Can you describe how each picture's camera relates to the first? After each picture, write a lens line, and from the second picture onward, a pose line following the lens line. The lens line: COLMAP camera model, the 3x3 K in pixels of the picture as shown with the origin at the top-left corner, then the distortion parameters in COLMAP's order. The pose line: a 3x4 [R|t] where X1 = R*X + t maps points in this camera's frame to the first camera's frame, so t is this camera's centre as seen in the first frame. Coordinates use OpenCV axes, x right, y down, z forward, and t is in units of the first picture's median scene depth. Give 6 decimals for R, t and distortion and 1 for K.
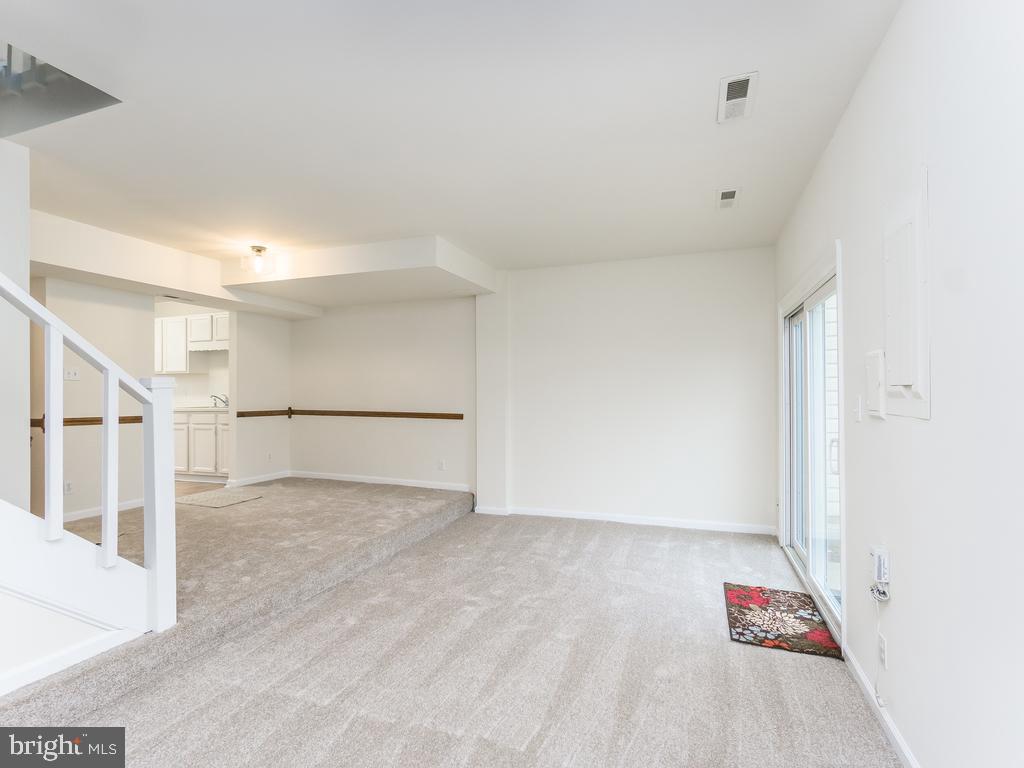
lens RADIAL K [[508.3, 0, 504.1], [0, 508.3, 380.8], [0, 0, 1]] dist [-0.001451, 0.000455]
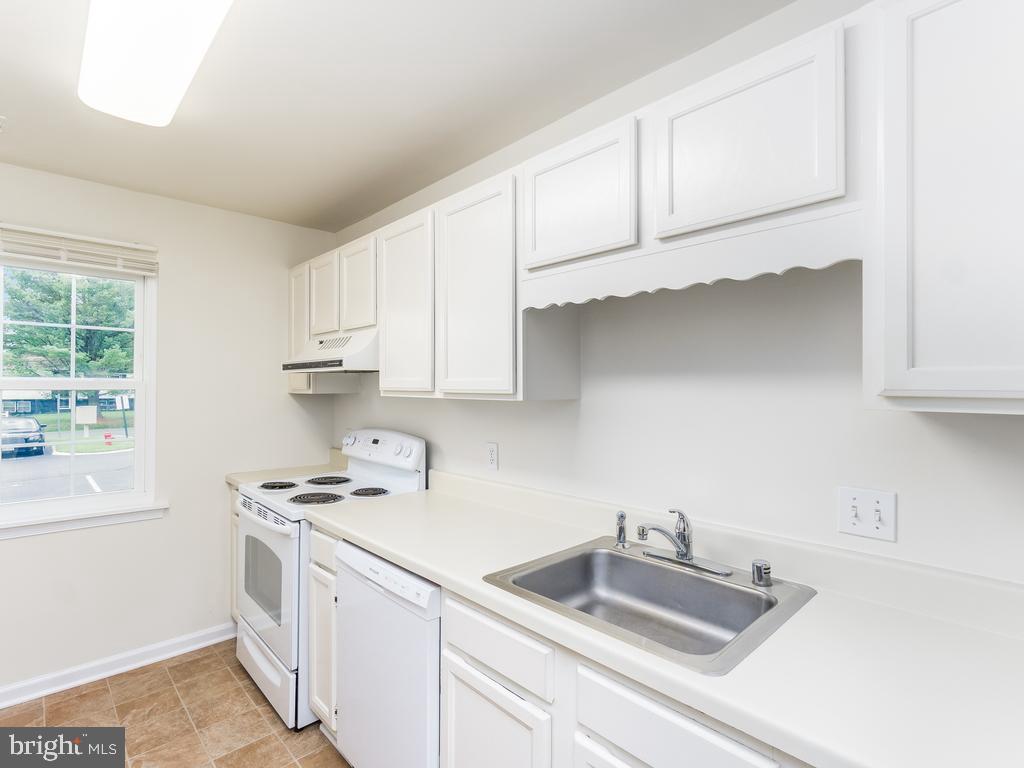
lens RADIAL K [[511.8, 0, 517.4], [0, 511.8, 385.9], [0, 0, 1]] dist [-0.001835, 0.000170]
pose [[0.900351, -0.000074, -0.435164, -0.519747], [0.007756, 0.999844, 0.015877, -0.027028], [0.435095, -0.017670, 0.900211, 0.783885]]
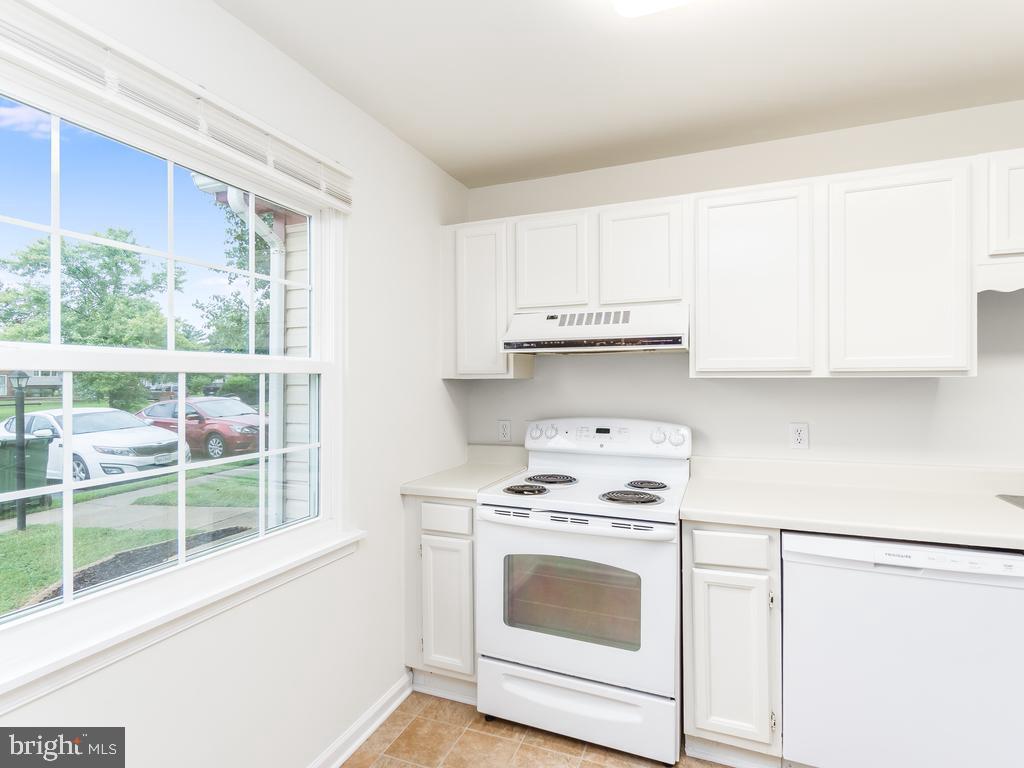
lens RADIAL K [[508.3, 0, 504.1], [0, 508.3, 380.8], [0, 0, 1]] dist [-0.001451, 0.000455]
pose [[0.999720, -0.005798, -0.022954, -0.857189], [0.006347, 0.999694, 0.023906, -0.021875], [0.022808, -0.024045, 0.999451, 0.738376]]
